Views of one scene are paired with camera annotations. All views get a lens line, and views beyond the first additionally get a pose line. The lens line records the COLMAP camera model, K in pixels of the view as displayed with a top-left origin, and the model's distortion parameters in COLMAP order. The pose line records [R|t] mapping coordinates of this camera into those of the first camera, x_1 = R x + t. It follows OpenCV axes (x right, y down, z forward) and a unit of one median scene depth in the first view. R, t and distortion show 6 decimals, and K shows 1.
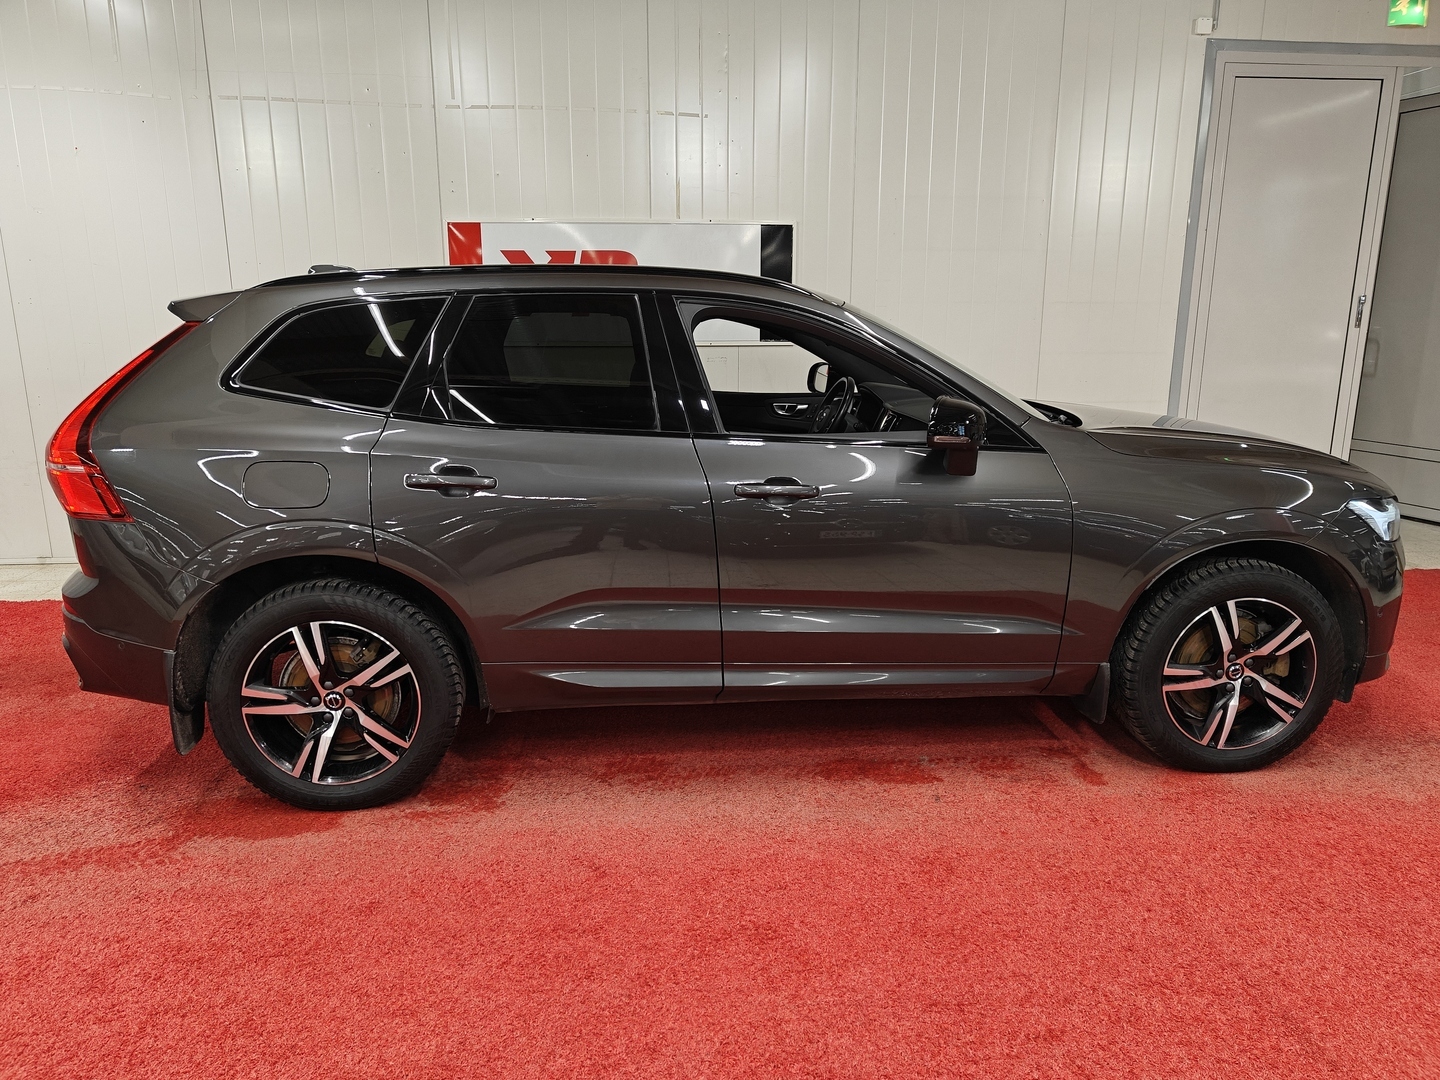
lens RADIAL K [[1020.0, 0, 726.2], [0, 1020.0, 546.7], [0, 0, 1]] dist [0.016811, -0.001925]
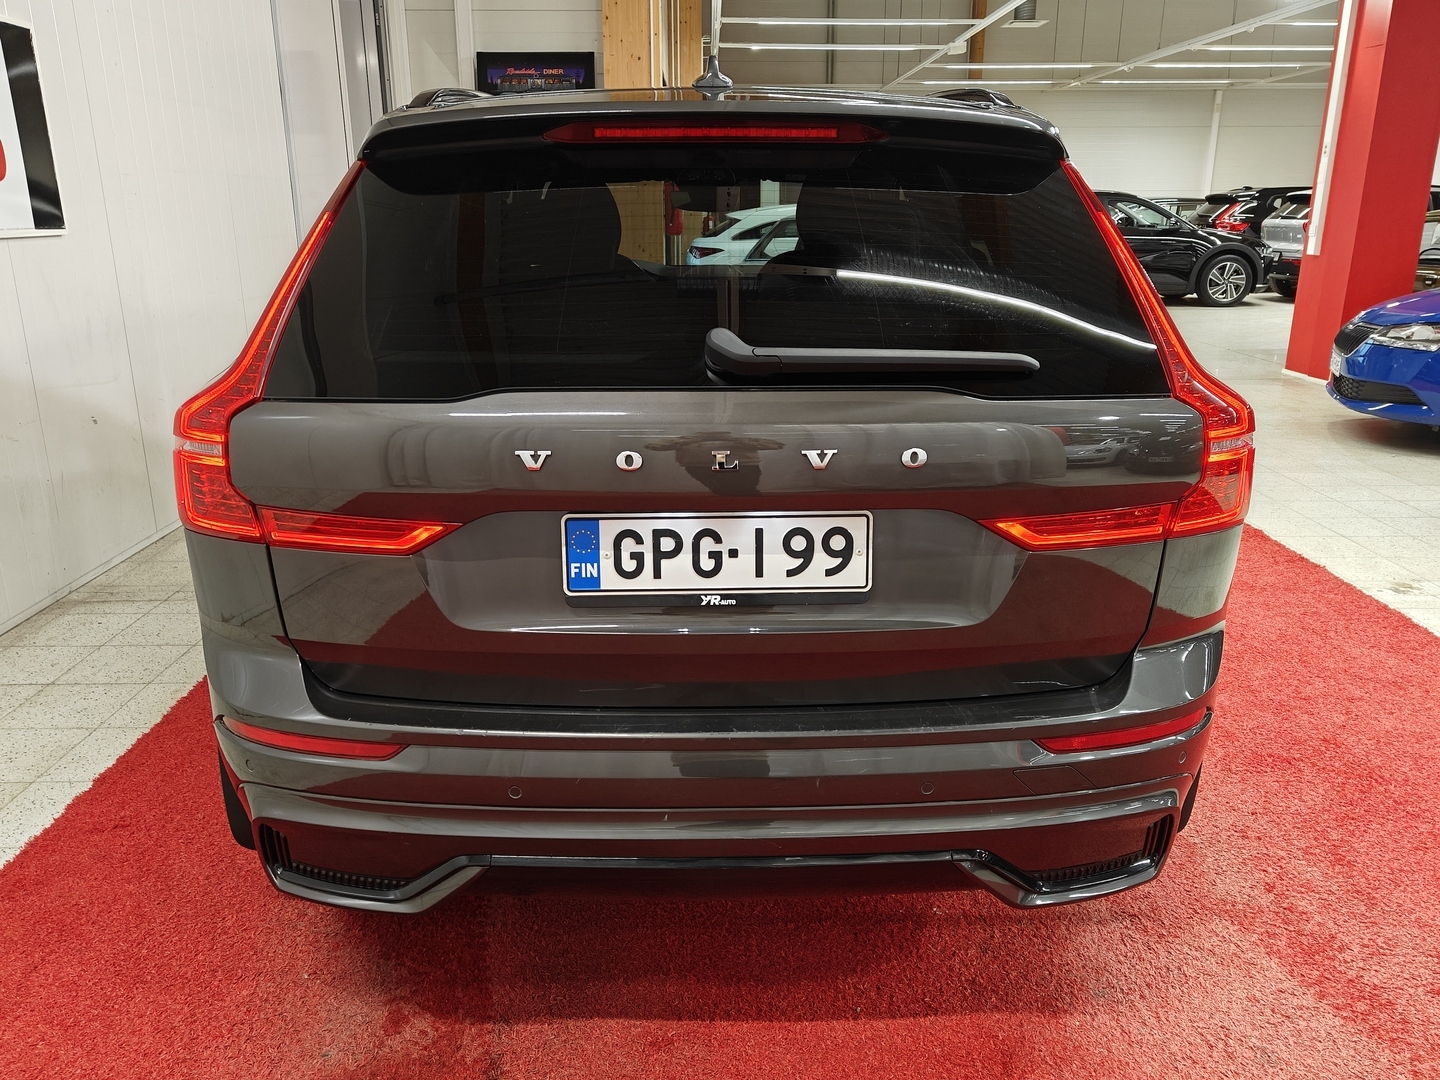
lens RADIAL K [[1102.3, 0, 717.5], [0, 1102.3, 545.2], [0, 0, 1]] dist [0.025573, -0.015534]
pose [[0.082260, -0.297624, 0.951133, -1.258298], [0.234199, 0.933414, 0.271825, -0.248801], [-0.968702, 0.200395, 0.146486, 1.220035]]
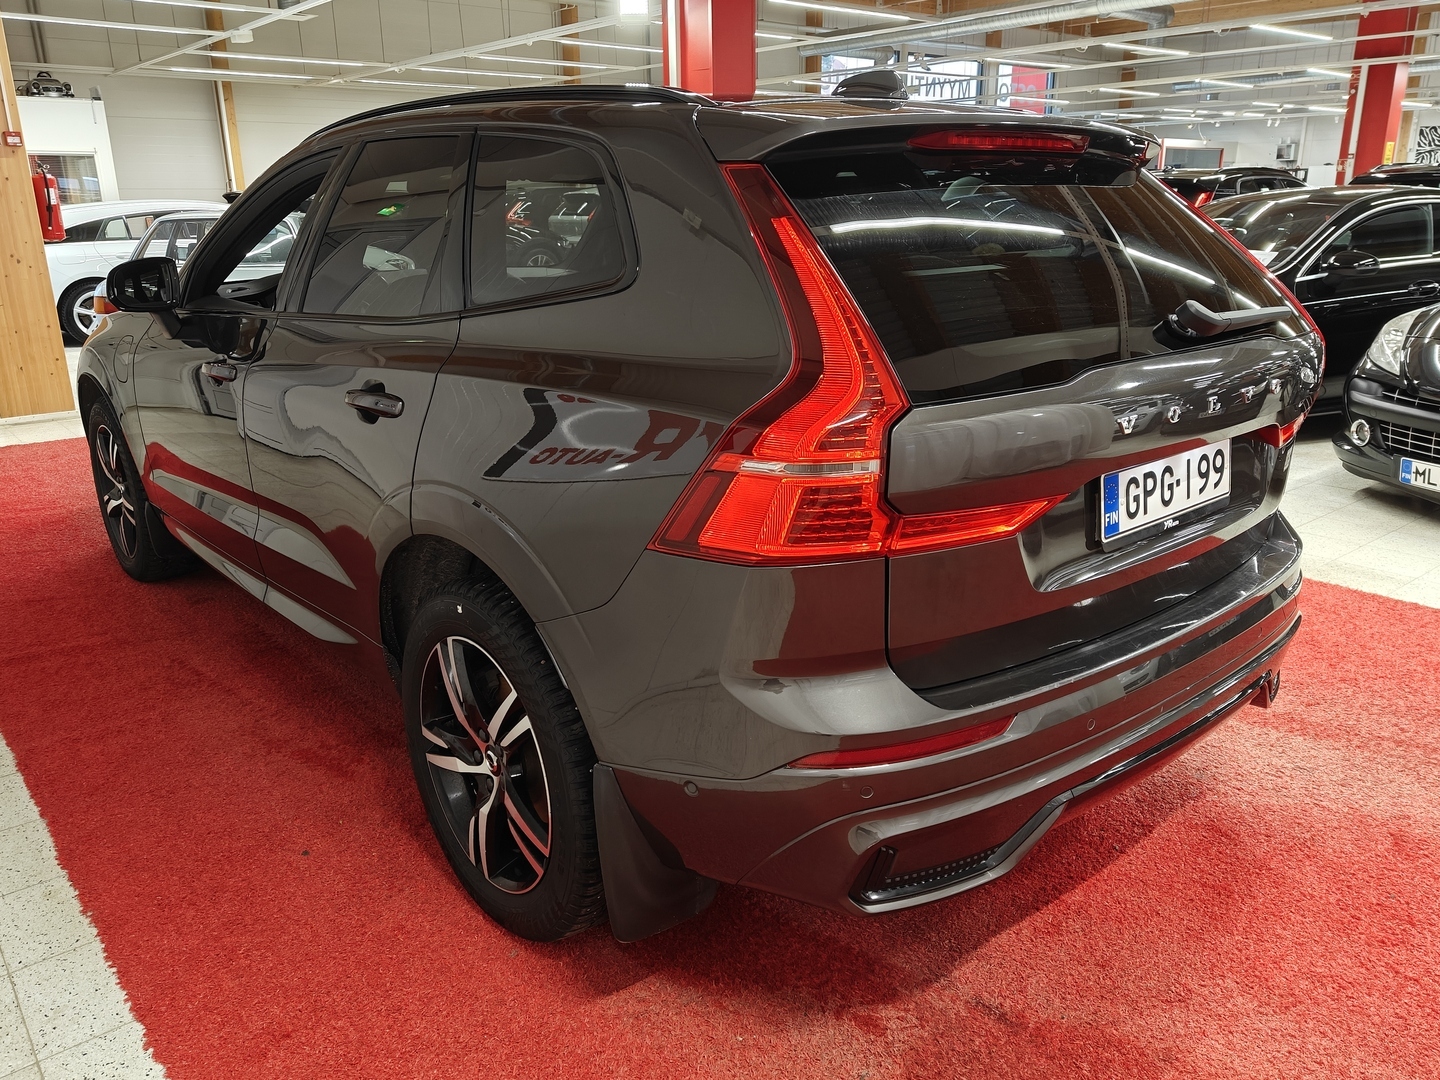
lens RADIAL K [[1102.3, 0, 718.1], [0, 1102.3, 541.6], [0, 0, 1]] dist [0.025573, -0.015534]
pose [[-0.567944, -0.243342, 0.786272, -1.123848], [0.201629, 0.885053, 0.419555, -0.404615], [-0.797988, 0.396819, -0.453596, 1.838842]]
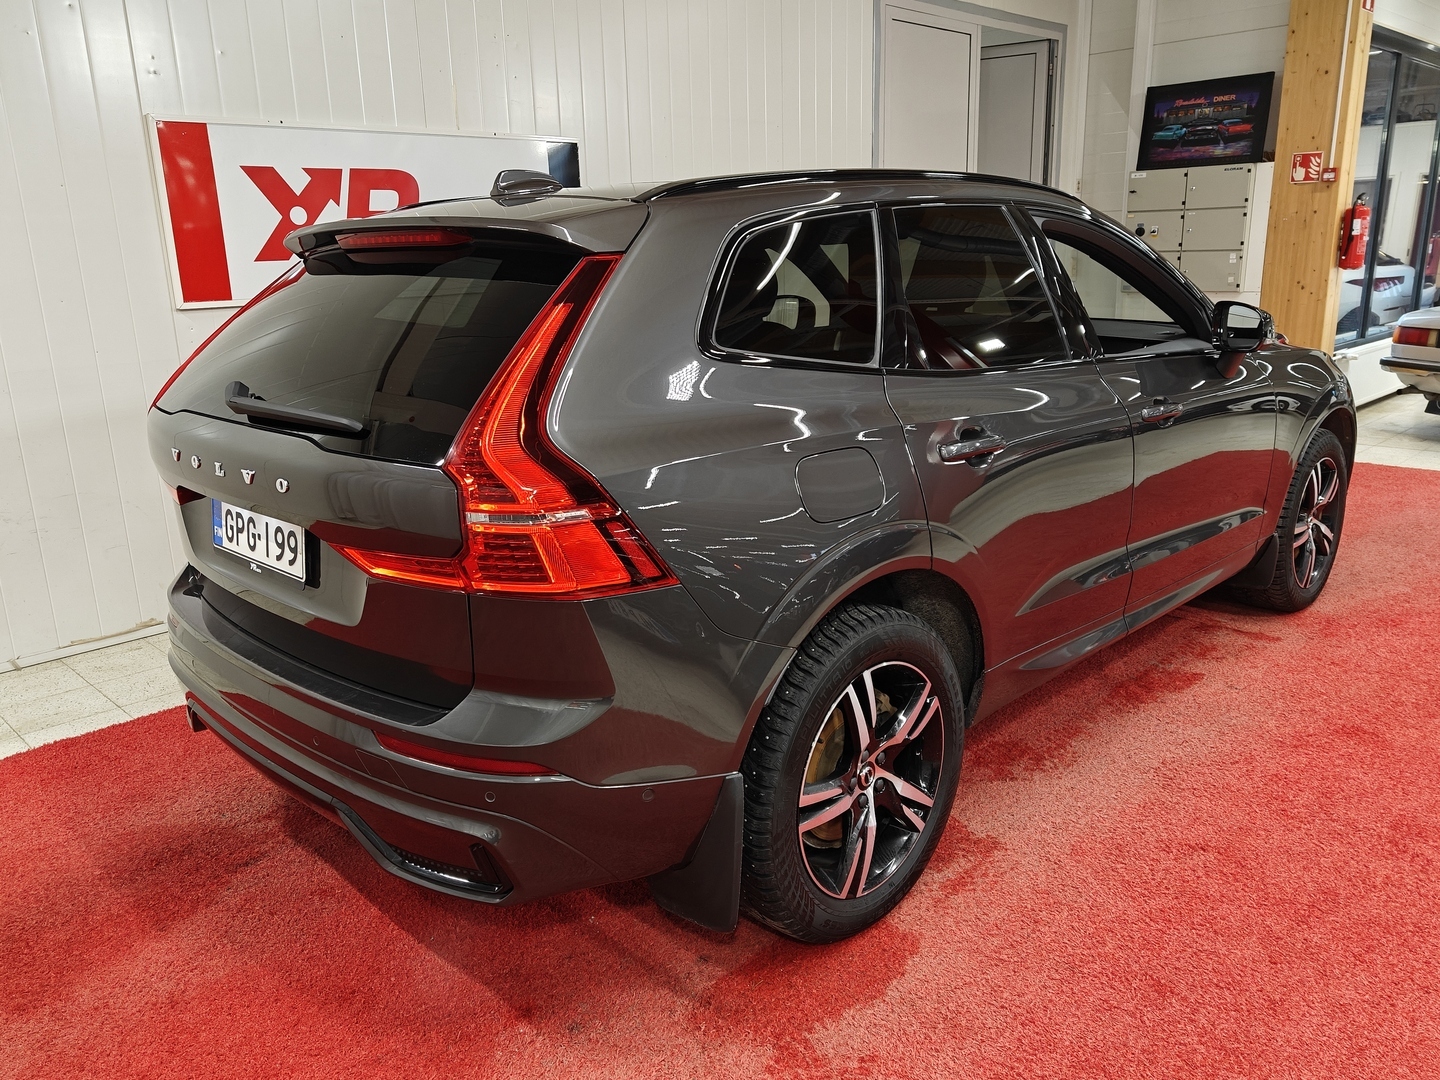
lens RADIAL K [[1102.3, 0, 717.9], [0, 1102.3, 533.8], [0, 0, 1]] dist [0.025573, -0.015534]
pose [[0.768675, -0.186838, 0.611744, -0.971760], [0.176769, 0.981192, 0.077558, -0.101256], [-0.614729, 0.048520, 0.787244, 0.476668]]
